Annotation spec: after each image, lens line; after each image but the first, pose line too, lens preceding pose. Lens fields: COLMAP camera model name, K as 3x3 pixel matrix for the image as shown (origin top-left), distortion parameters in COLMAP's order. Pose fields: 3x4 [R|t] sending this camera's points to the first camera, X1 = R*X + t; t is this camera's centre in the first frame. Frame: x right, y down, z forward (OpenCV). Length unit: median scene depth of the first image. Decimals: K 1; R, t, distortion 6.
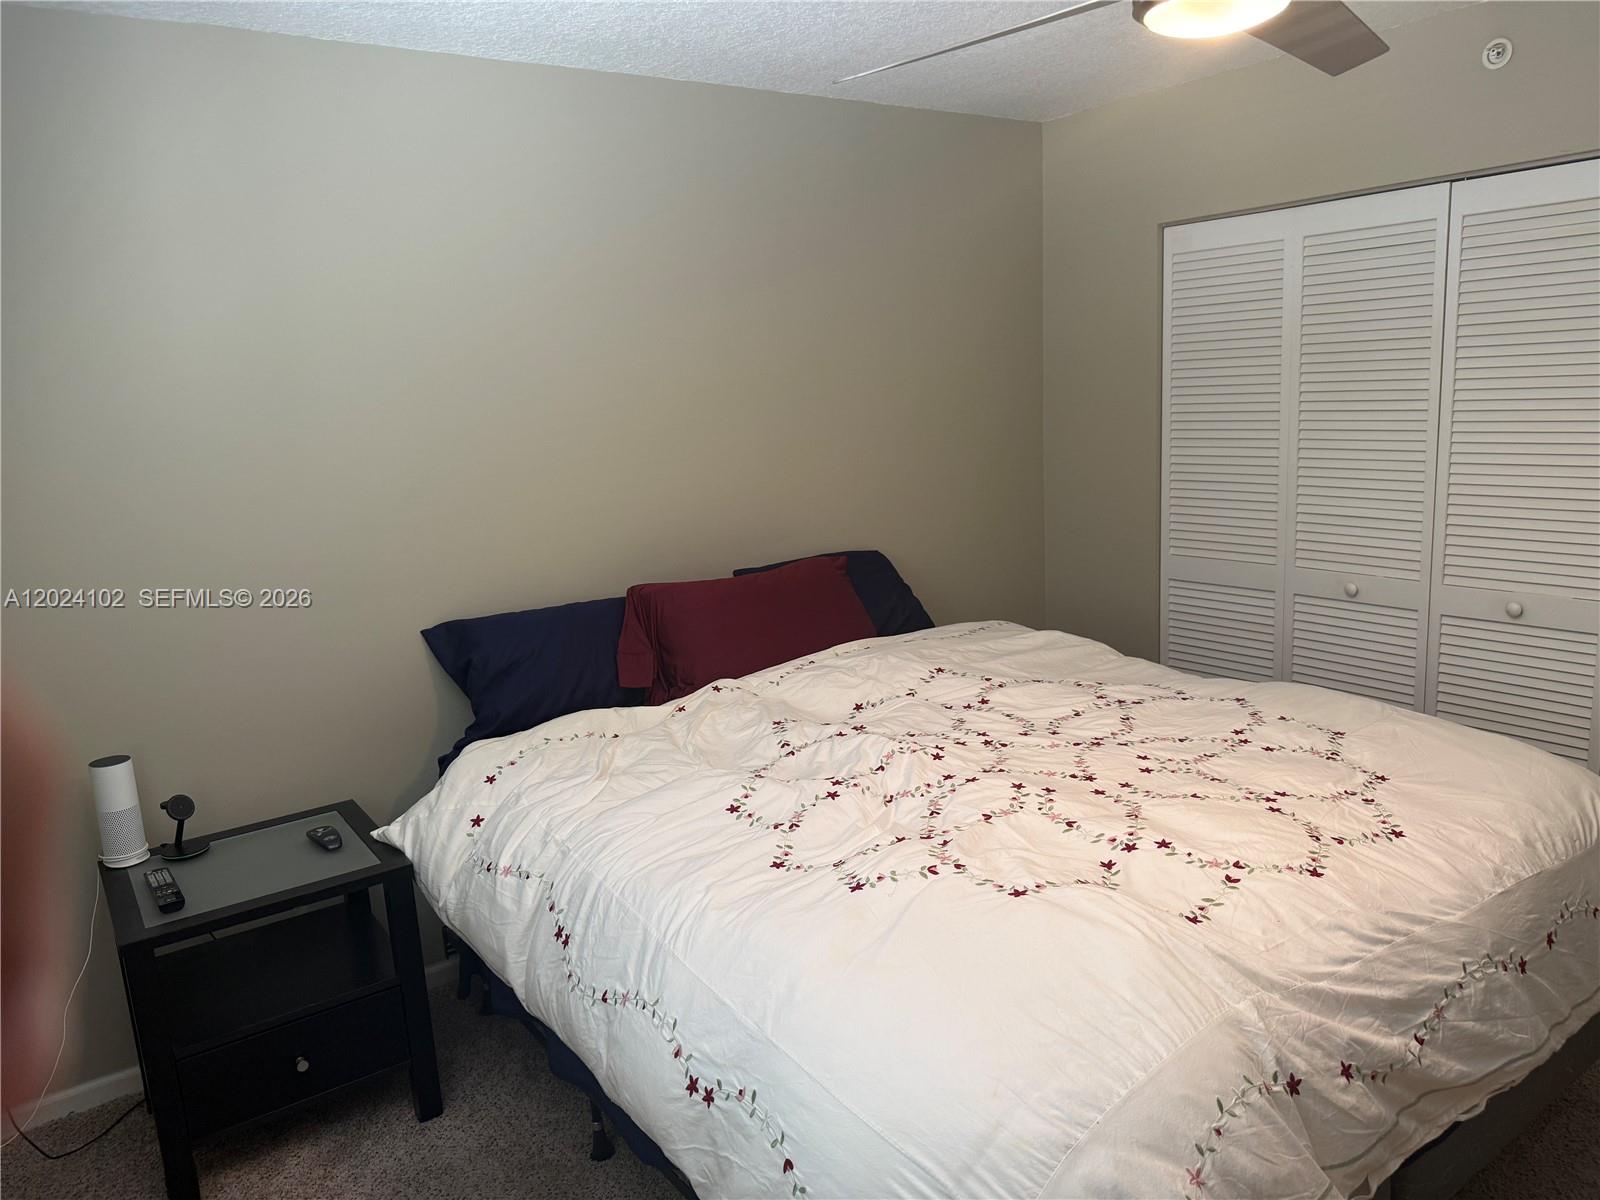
lens RADIAL K [[1136.6, 0, 794.4], [0, 1136.6, 601.6], [0, 0, 1]] dist [0.040981, -0.065224]
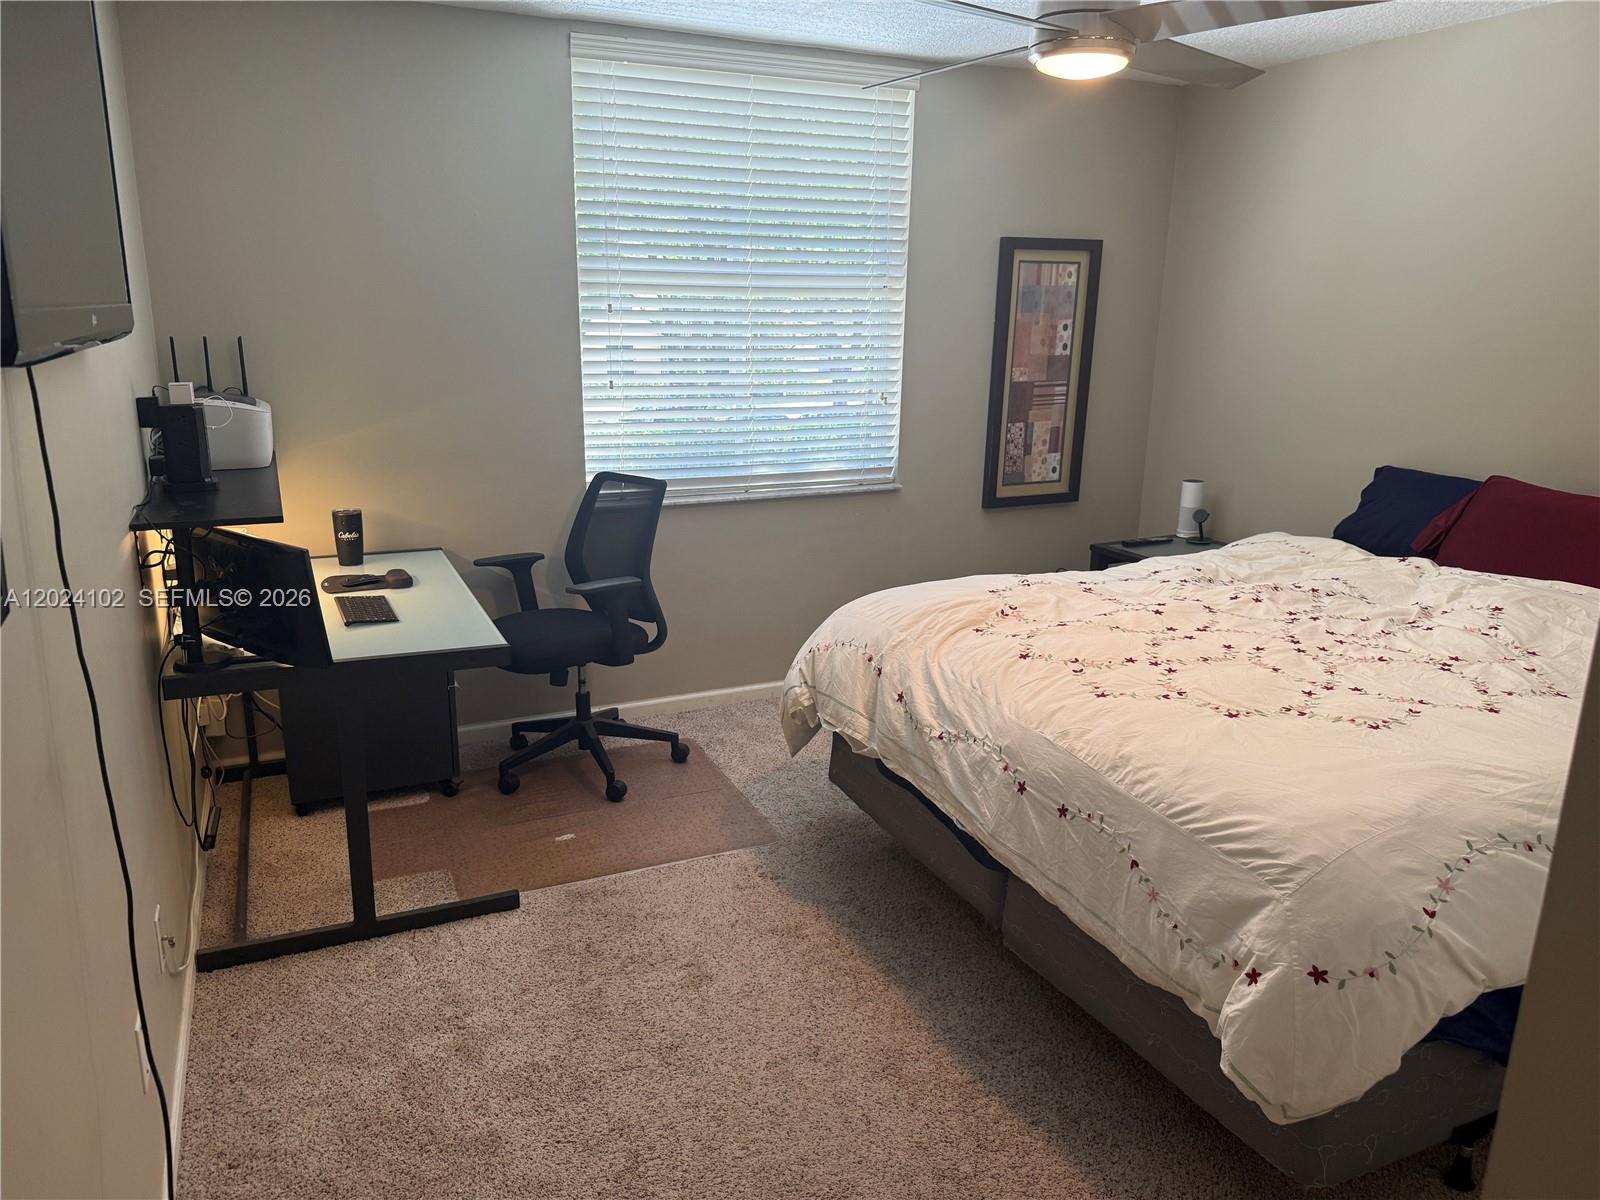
lens RADIAL K [[1136.6, 0, 799.7], [0, 1136.6, 601.7], [0, 0, 1]] dist [0.040981, -0.065224]
pose [[-0.173041, 0.308200, -0.935452, 1.606221], [-0.187540, 0.922092, 0.338489, -0.230022], [0.966895, 0.234007, -0.101760, 0.743646]]
